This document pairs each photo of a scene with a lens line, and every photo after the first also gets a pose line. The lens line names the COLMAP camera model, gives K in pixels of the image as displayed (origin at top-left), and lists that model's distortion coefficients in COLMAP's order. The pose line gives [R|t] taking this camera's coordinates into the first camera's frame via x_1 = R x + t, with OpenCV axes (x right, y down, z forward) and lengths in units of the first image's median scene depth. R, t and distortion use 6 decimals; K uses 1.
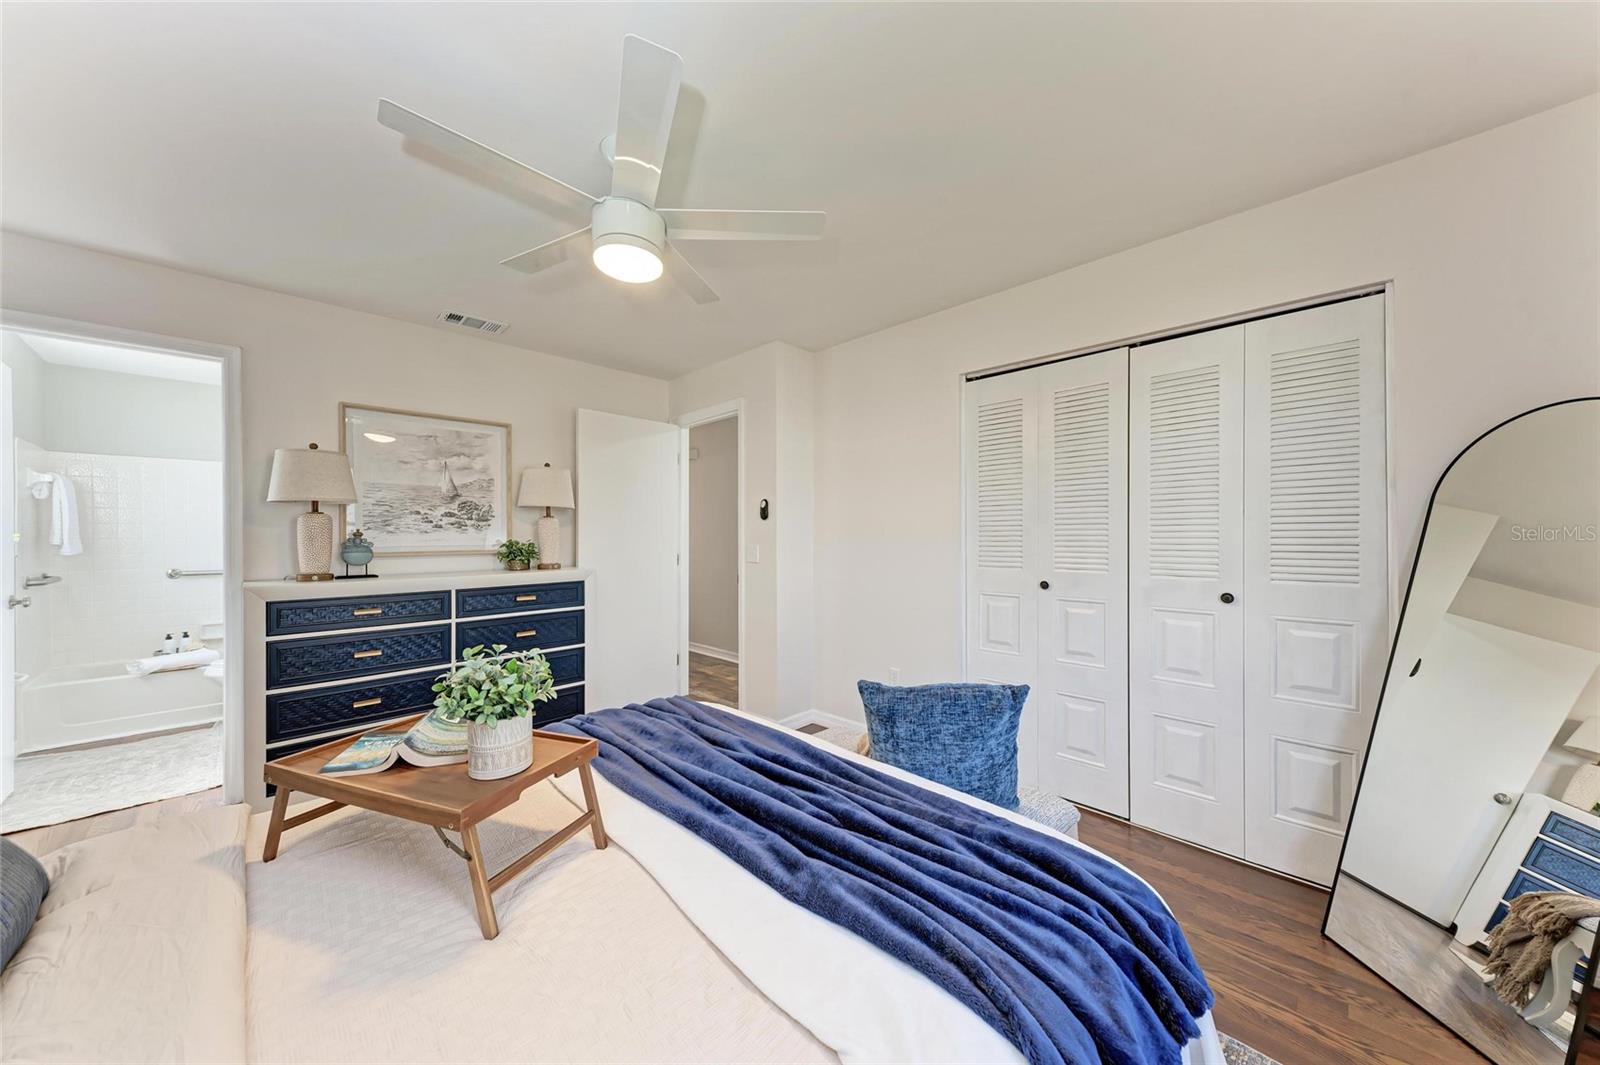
lens RADIAL K [[544.1, 0, 796.4], [0, 544.1, 533.1], [0, 0, 1]] dist [0.006192, -0.001685]
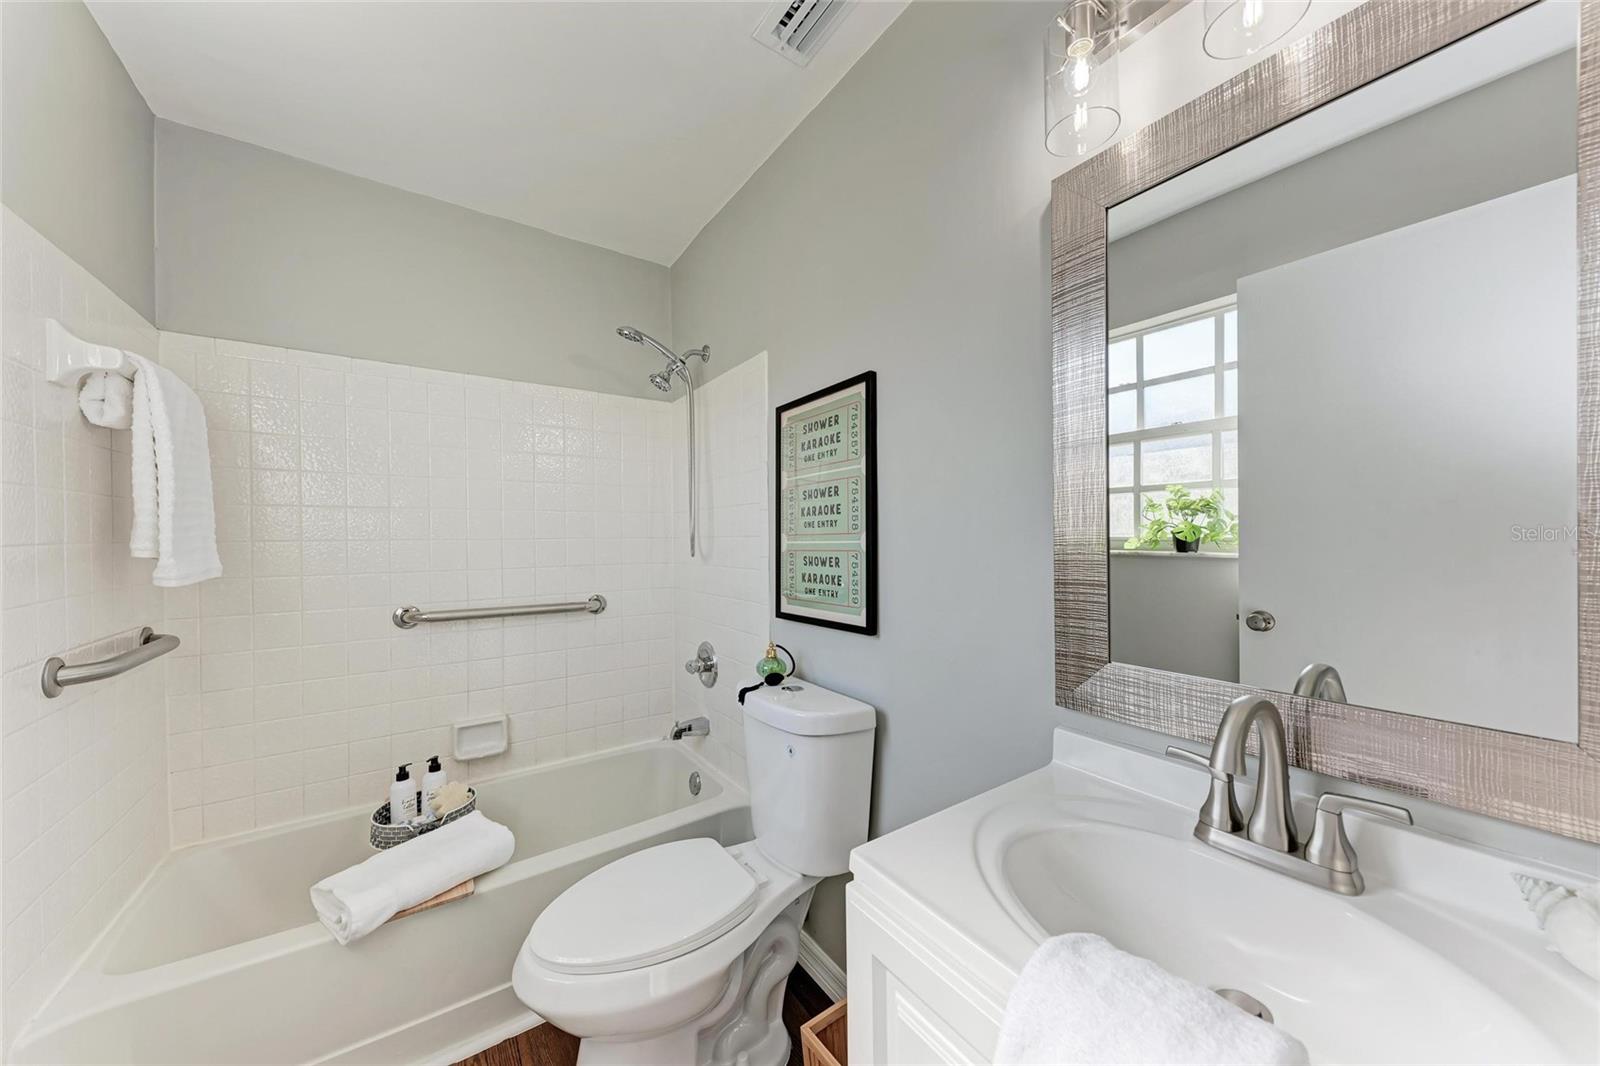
lens RADIAL K [[552.5, 0, 809.9], [0, 552.5, 536.2], [0, 0, 1]] dist [0.001966, 0.000093]
pose [[0.983883, -0.004605, -0.178752, -0.811691], [0.005116, 0.999984, 0.002396, 0.008522], [0.178739, -0.003272, 0.983891, 0.679221]]
